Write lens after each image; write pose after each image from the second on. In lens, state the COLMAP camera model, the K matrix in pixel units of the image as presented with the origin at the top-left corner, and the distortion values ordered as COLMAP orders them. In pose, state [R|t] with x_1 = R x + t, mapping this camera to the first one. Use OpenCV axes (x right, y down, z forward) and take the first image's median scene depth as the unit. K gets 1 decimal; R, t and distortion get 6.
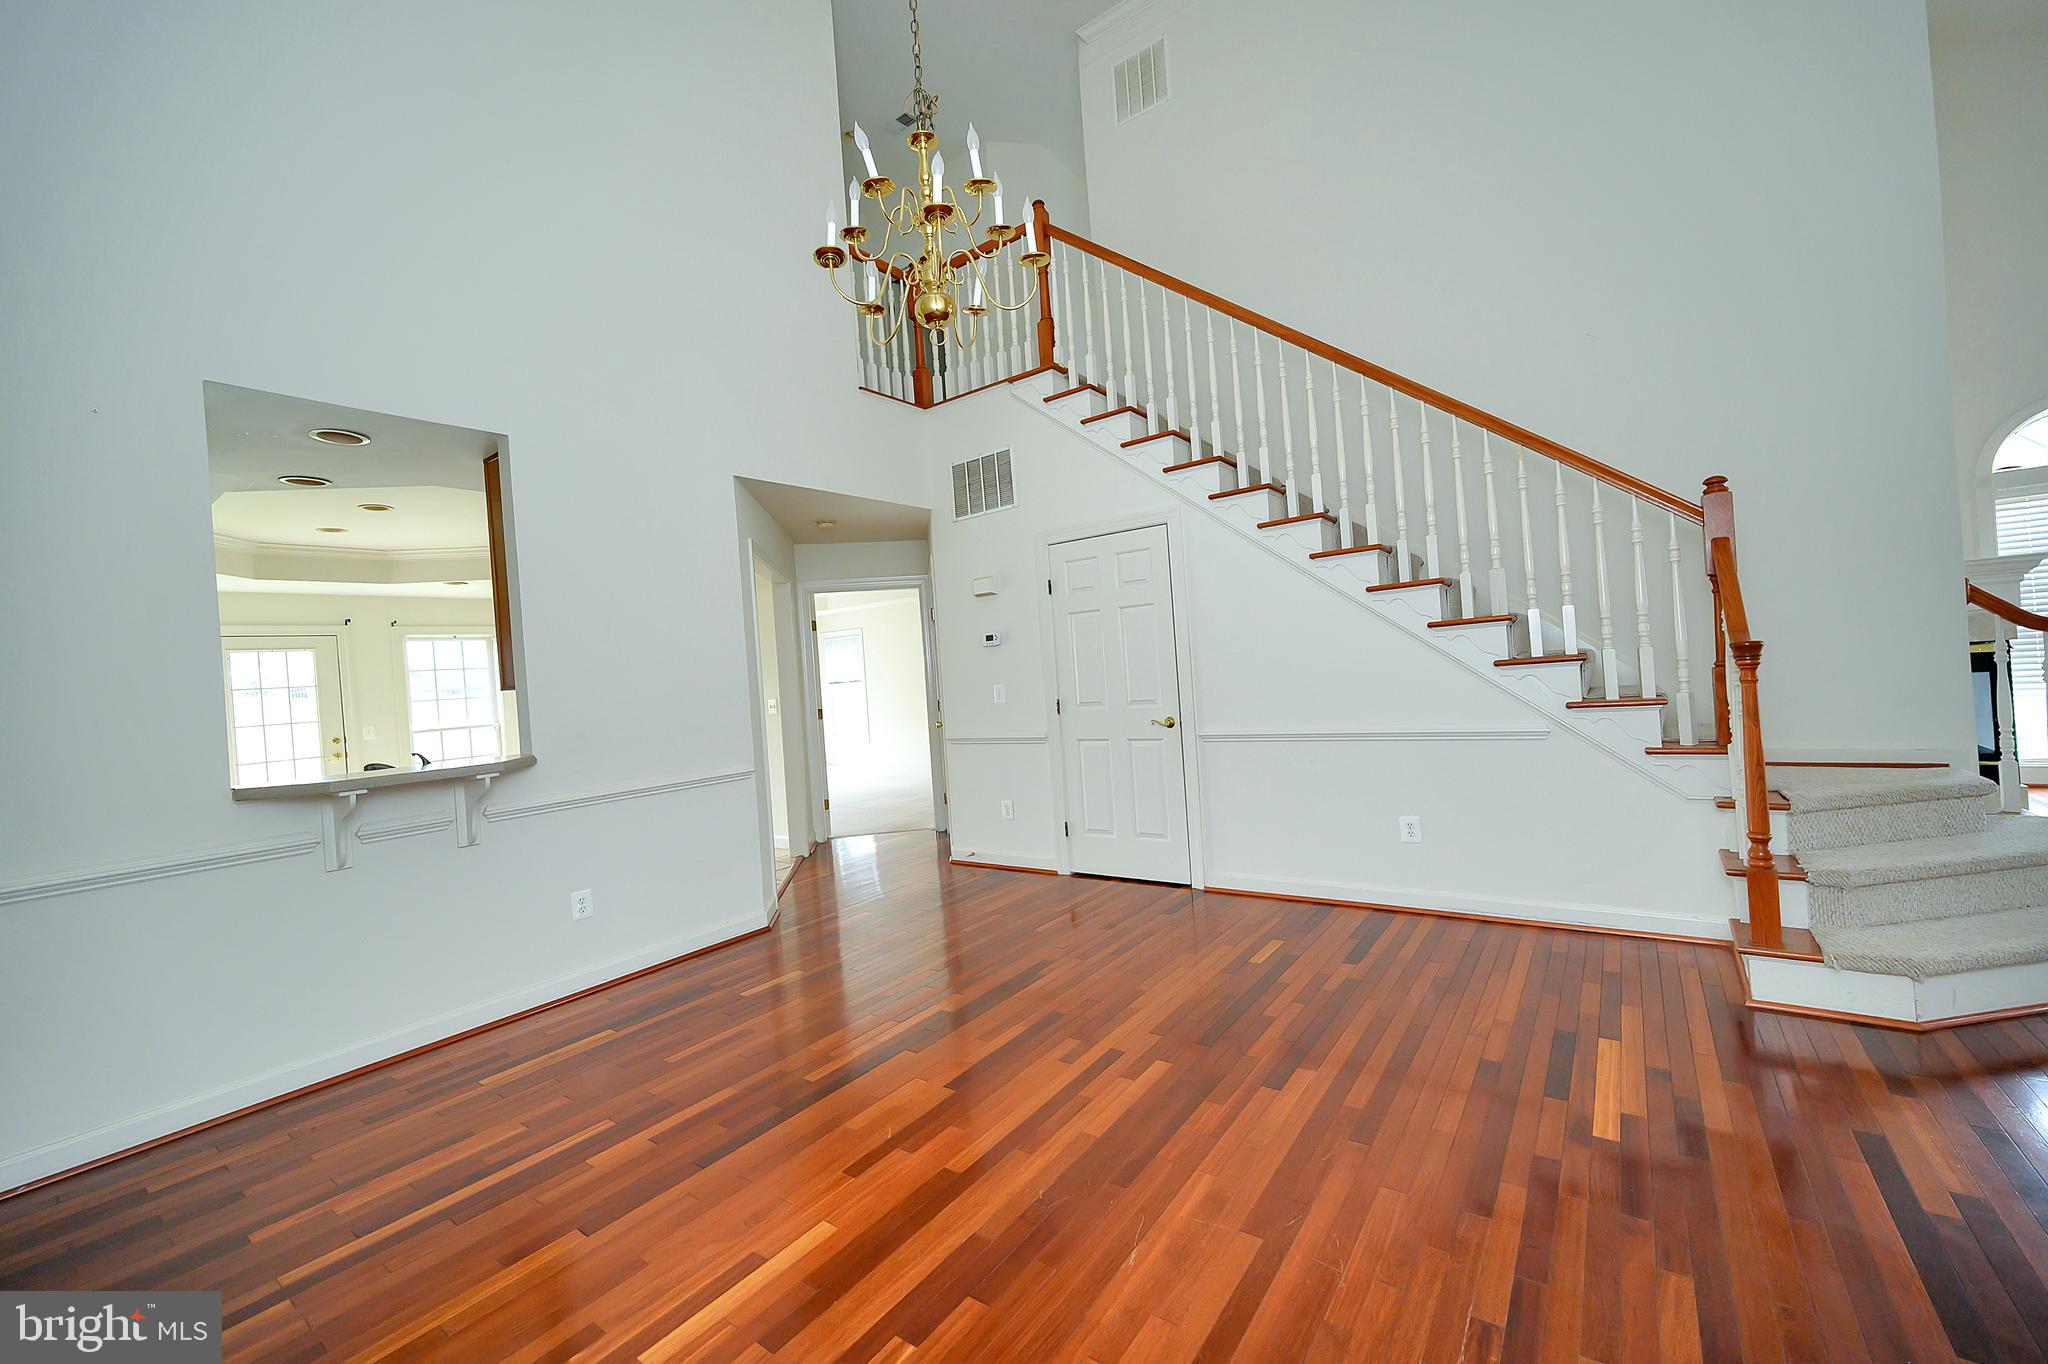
lens RADIAL K [[803.7, 0, 1024.0], [0, 803.7, 682.0], [0, 0, 1]] dist [-0.000586, 0.002350]
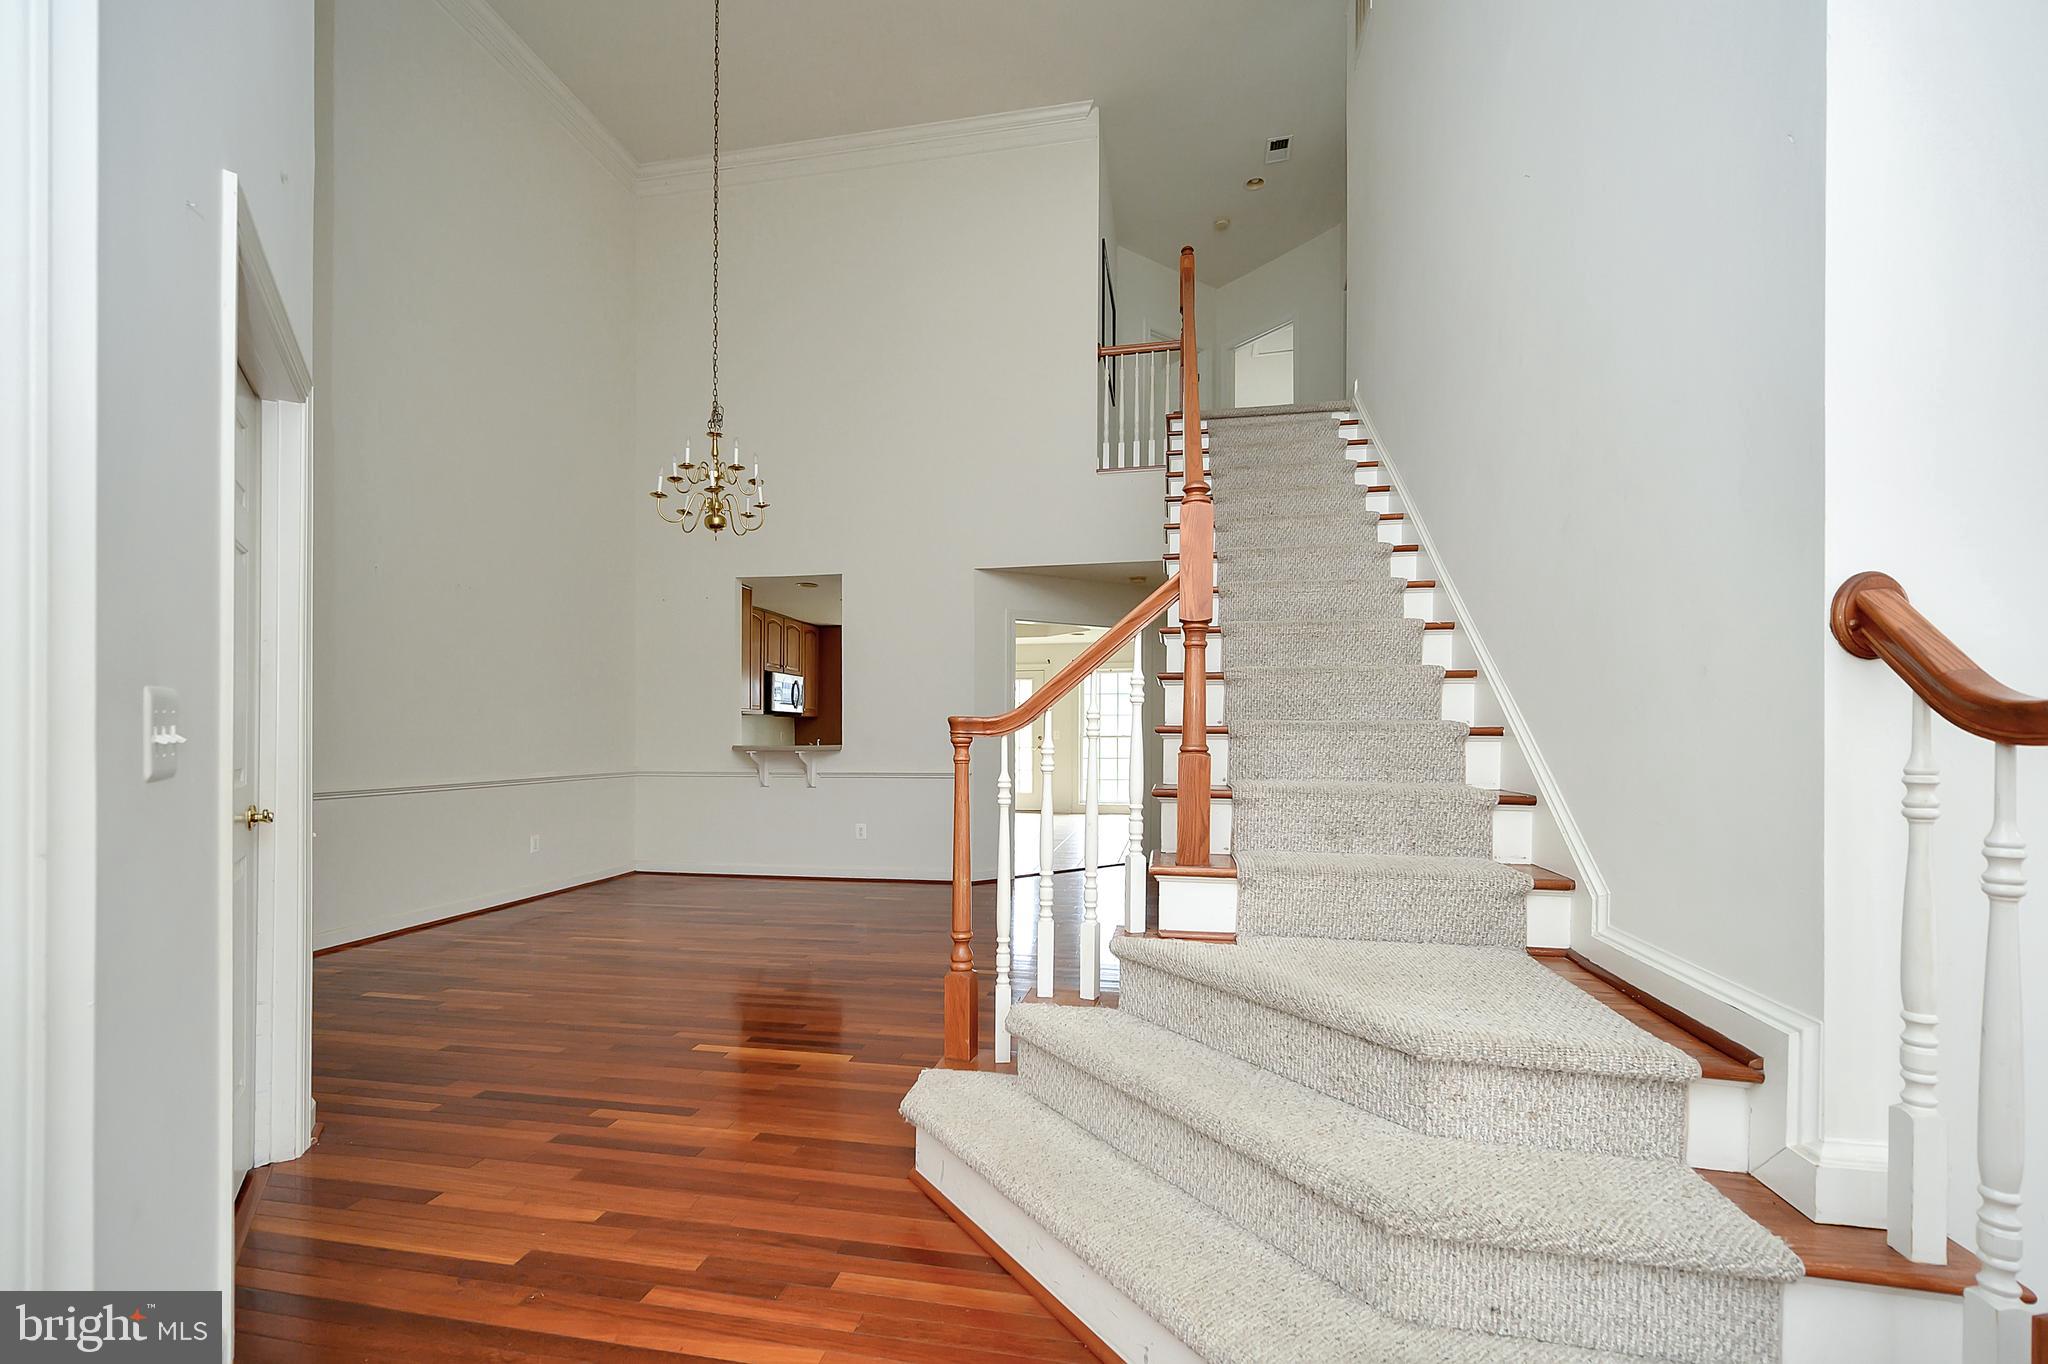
lens RADIAL K [[873.3, 0, 1010.3], [0, 873.3, 736.6], [0, 0, 1]] dist [-0.001170, 0.000228]
pose [[0.420528, 0.071224, -0.904479, 1.894523], [-0.039683, 0.997404, 0.060091, -0.091104], [0.906411, 0.010623, 0.422263, 0.678896]]
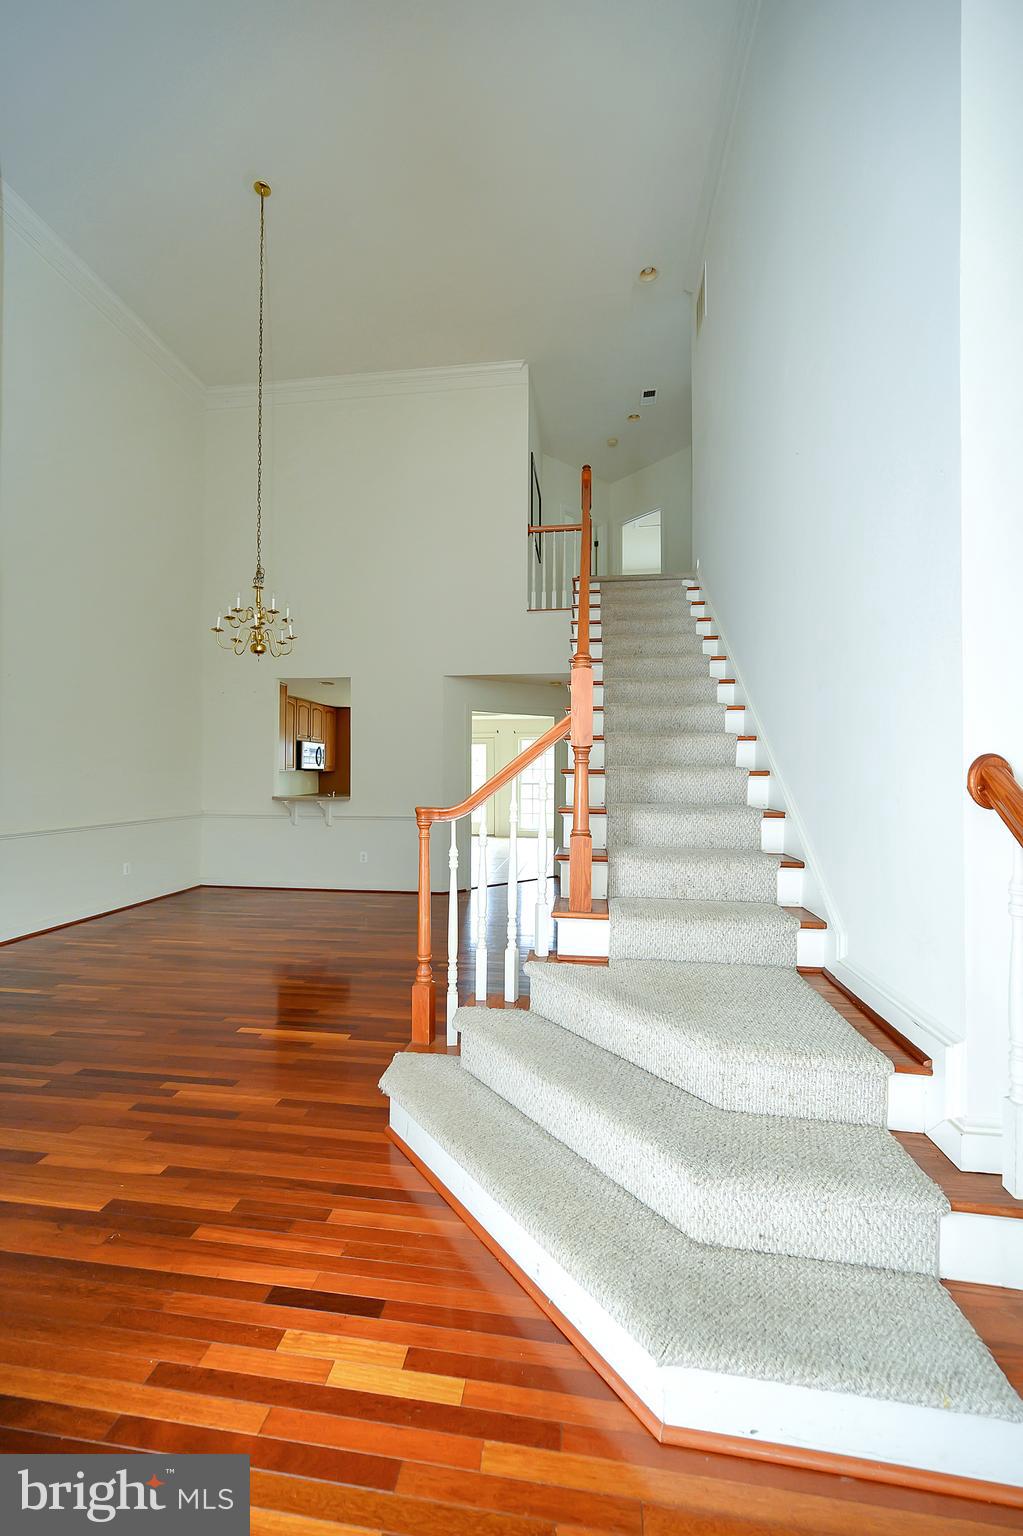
lens RADIAL K [[605.1, 0, 511.5], [0, 605.1, 768.0], [0, 0, 1]] dist [-0.001042, -0.000167]
pose [[0.475835, 0.063495, -0.877240, 1.917141], [-0.045040, 0.997841, 0.047793, -0.171618], [0.878380, 0.016770, 0.477668, 0.693684]]
